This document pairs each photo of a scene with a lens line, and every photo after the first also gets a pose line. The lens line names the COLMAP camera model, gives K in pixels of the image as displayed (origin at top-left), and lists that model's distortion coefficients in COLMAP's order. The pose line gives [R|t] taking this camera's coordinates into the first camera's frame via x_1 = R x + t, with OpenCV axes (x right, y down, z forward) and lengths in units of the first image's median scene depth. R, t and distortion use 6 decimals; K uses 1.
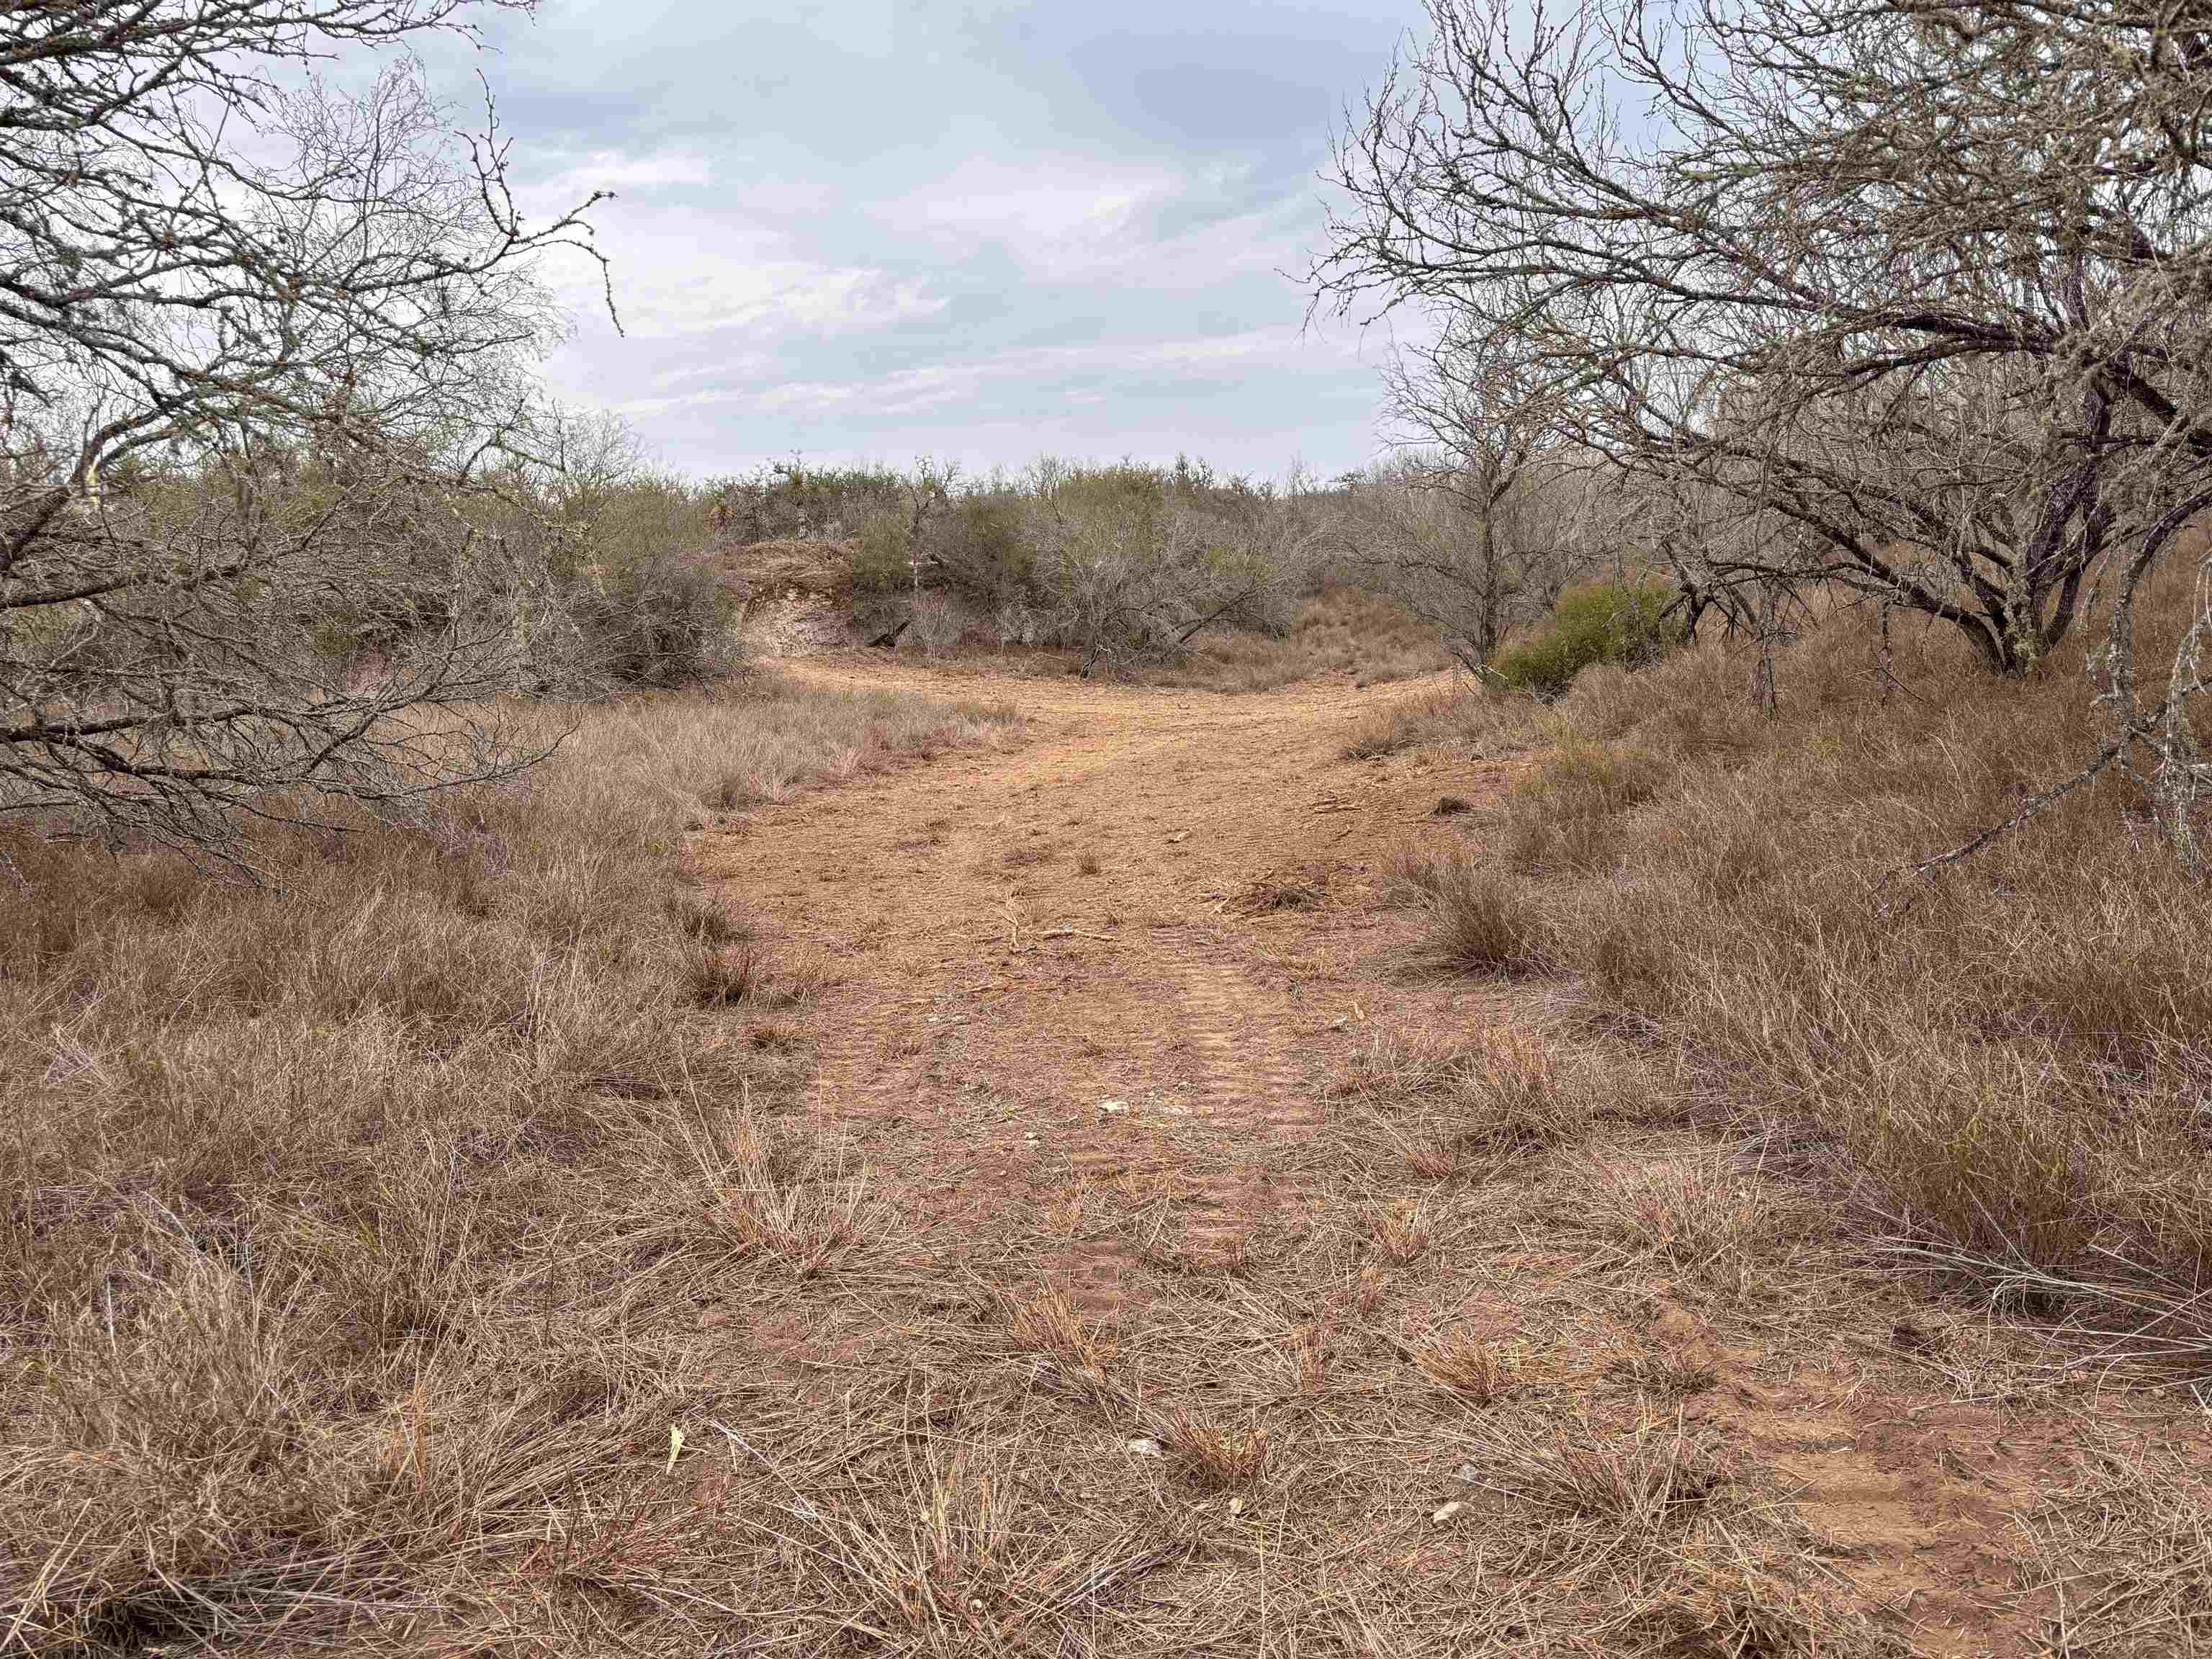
lens RADIAL K [[1645.9, 0, 1106.0], [0, 1645.9, 829.5], [0, 0, 1]] dist [-0.011518, 0.005948]
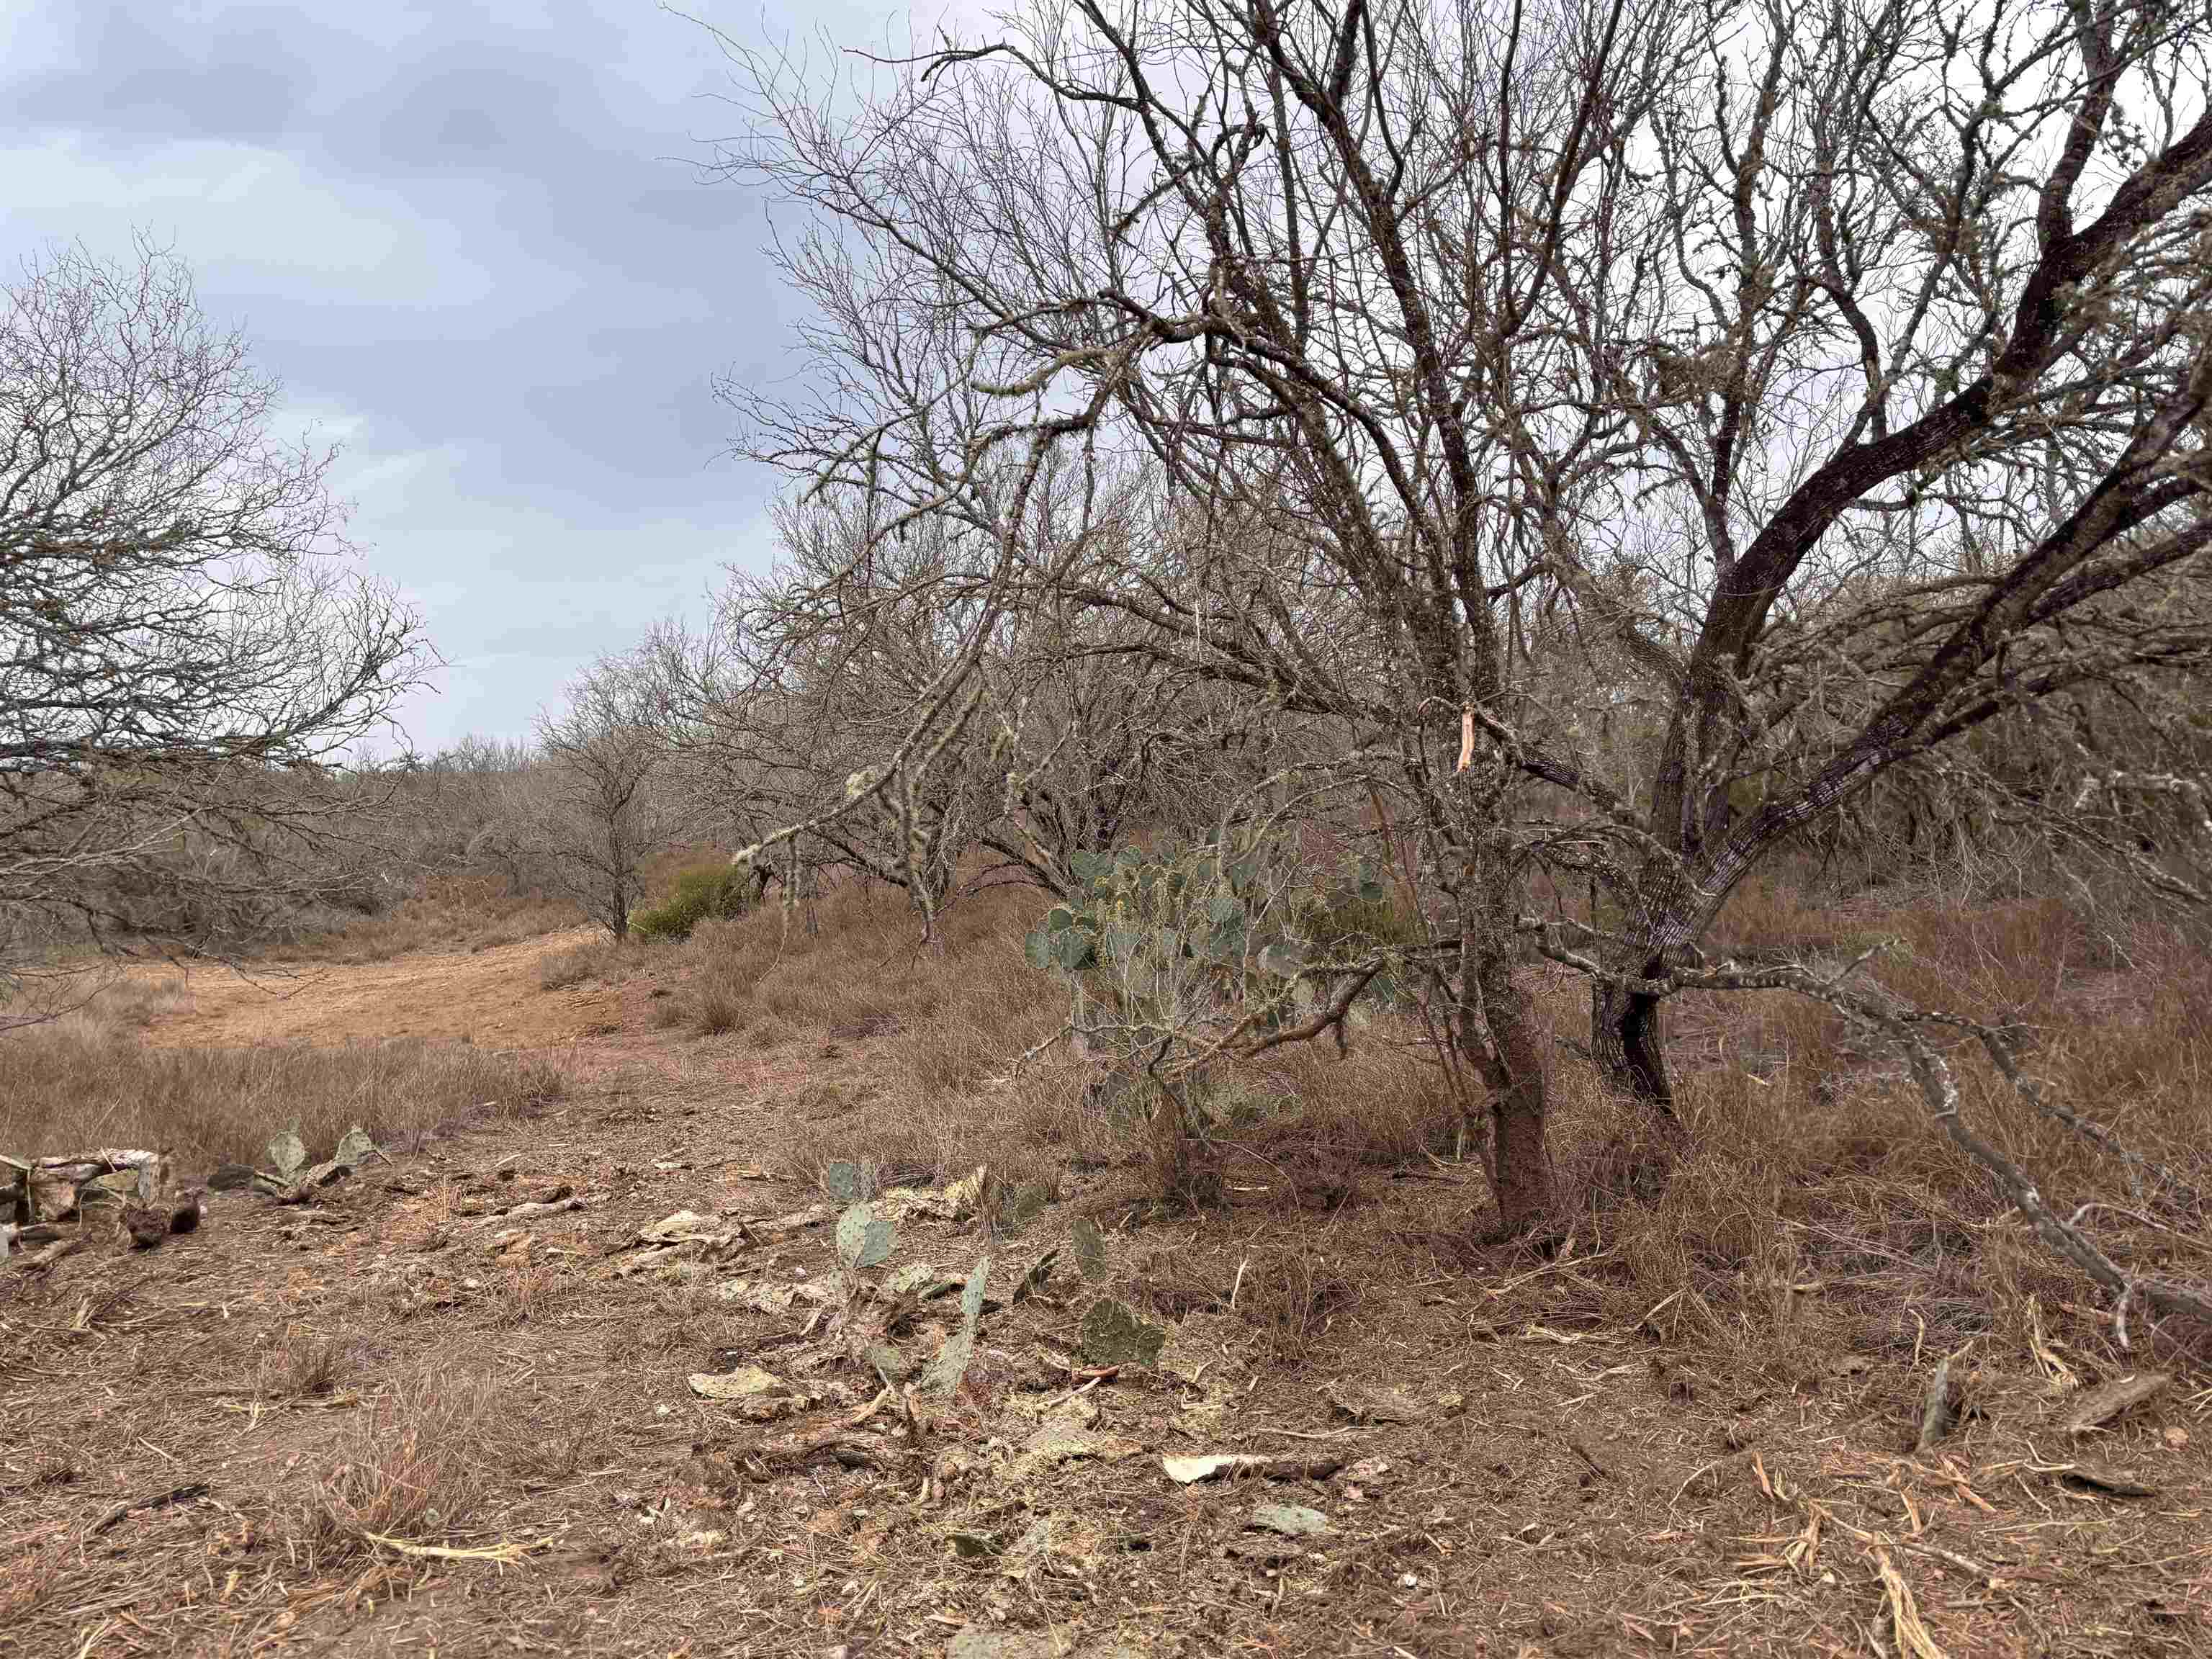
lens RADIAL K [[1645.9, 0, 1106.0], [0, 1645.9, 829.5], [0, 0, 1]] dist [-0.011518, 0.005948]
pose [[0.842436, -0.022018, 0.538347, -0.188880], [0.106772, 0.986171, -0.126751, 0.048055], [-0.528111, 0.164260, 0.833137, -0.444815]]
